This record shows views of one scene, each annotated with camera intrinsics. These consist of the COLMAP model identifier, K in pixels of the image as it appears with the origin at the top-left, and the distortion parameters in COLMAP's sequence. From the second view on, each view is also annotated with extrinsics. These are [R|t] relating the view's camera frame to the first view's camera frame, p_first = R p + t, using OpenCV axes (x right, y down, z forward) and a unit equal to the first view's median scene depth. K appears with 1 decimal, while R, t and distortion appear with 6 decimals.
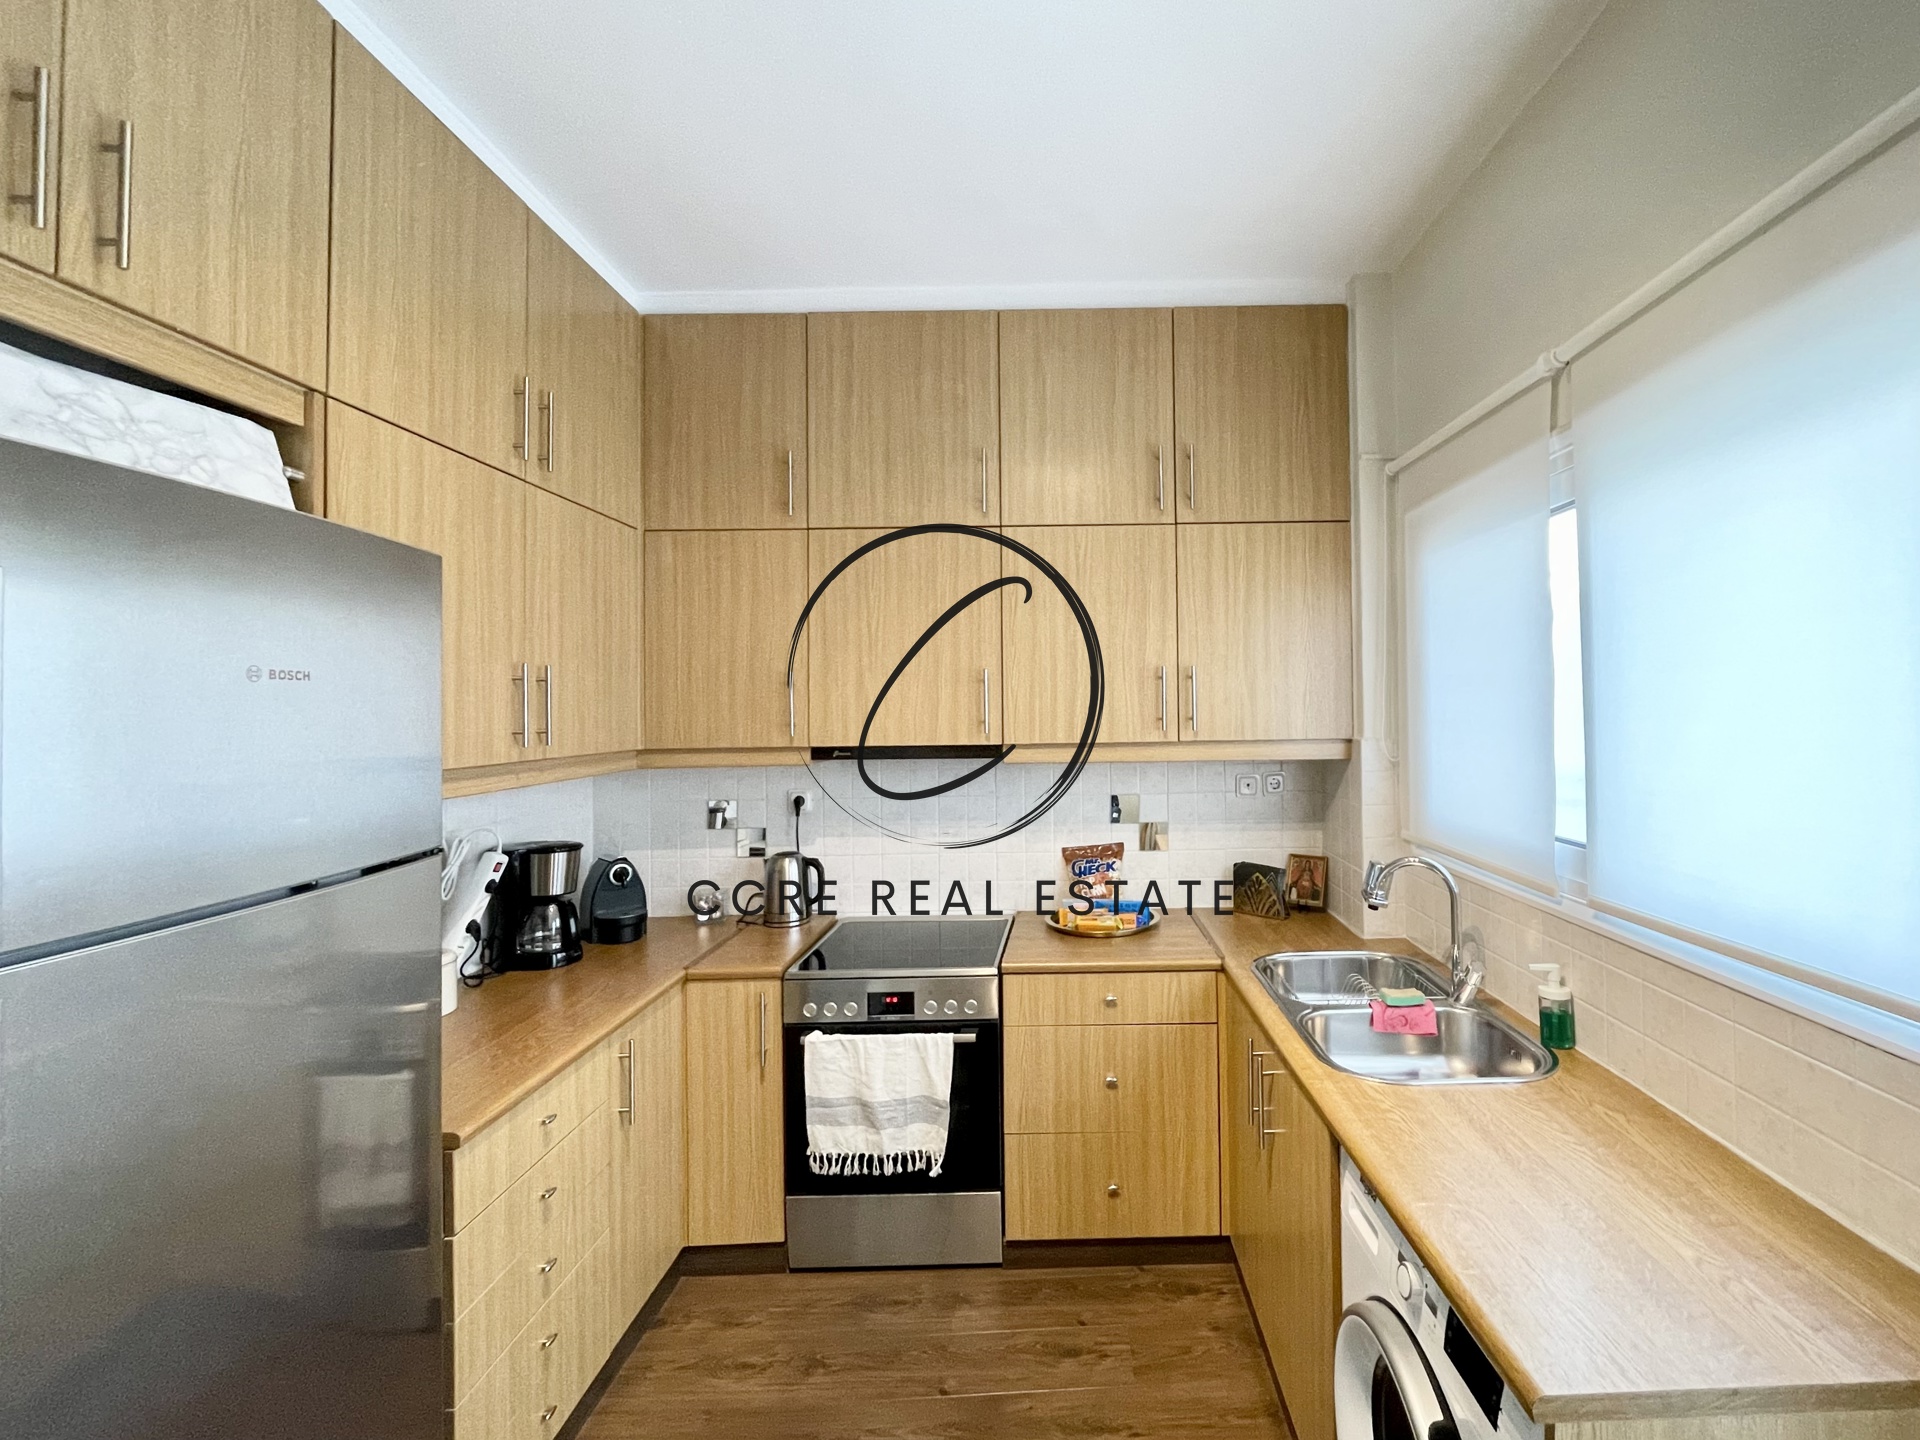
lens RADIAL K [[777.0, 0, 965.7], [0, 777.0, 723.1], [0, 0, 1]] dist [-0.006587, -0.000535]
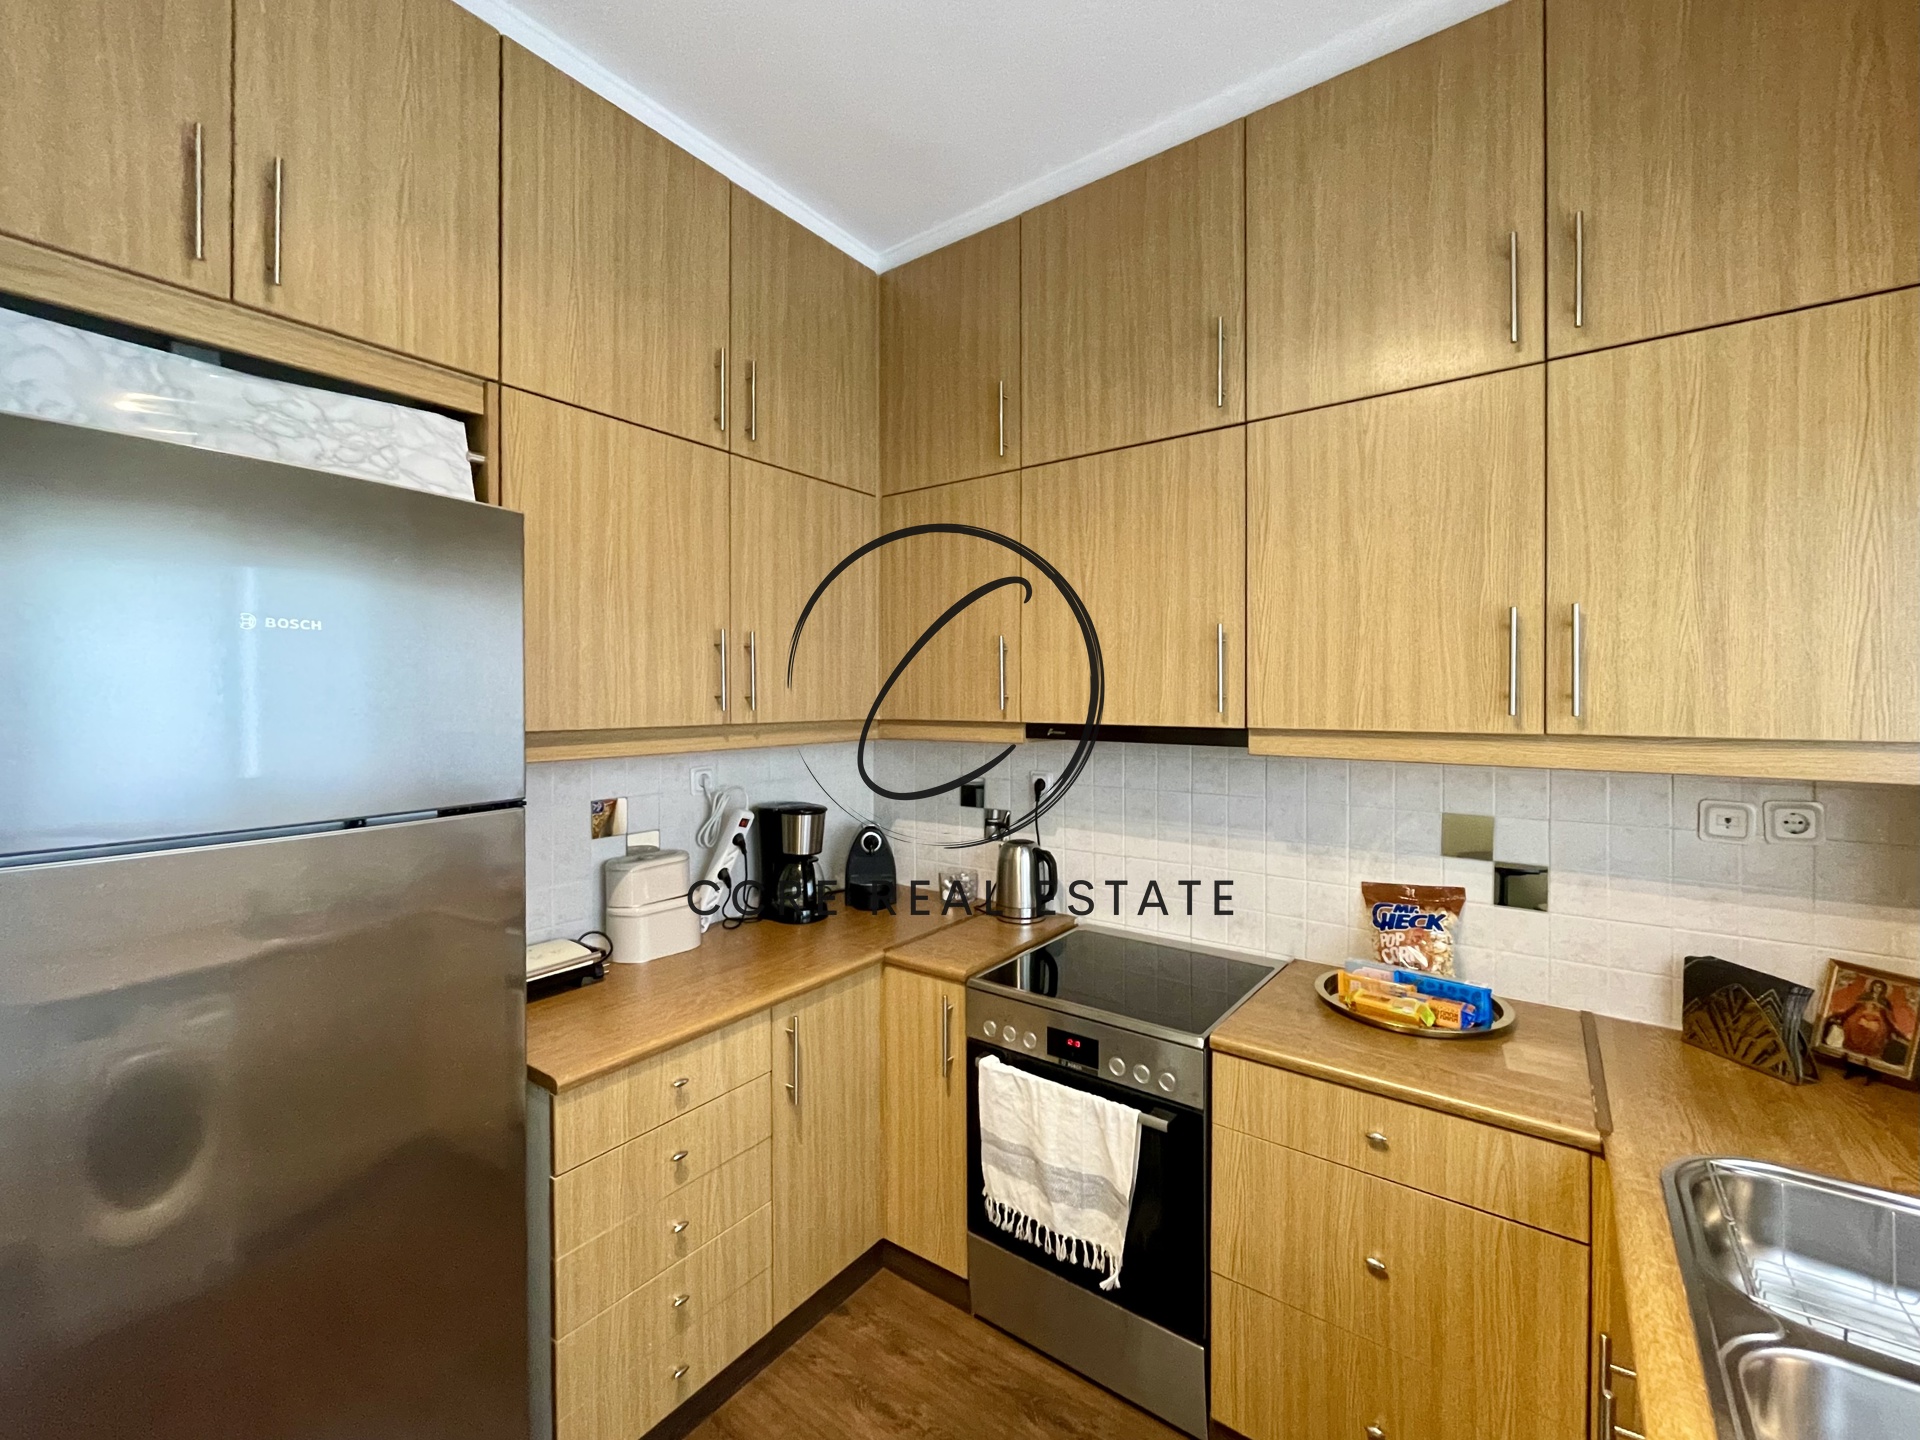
lens RADIAL K [[738.3, 0, 956.7], [0, 738.3, 711.2], [0, 0, 1]] dist [-0.005919, 0.000018]
pose [[0.847022, 0.028263, -0.530806, 0.195291], [-0.025040, 0.999598, 0.013267, 0.009640], [0.530968, 0.002054, 0.847389, 0.296838]]
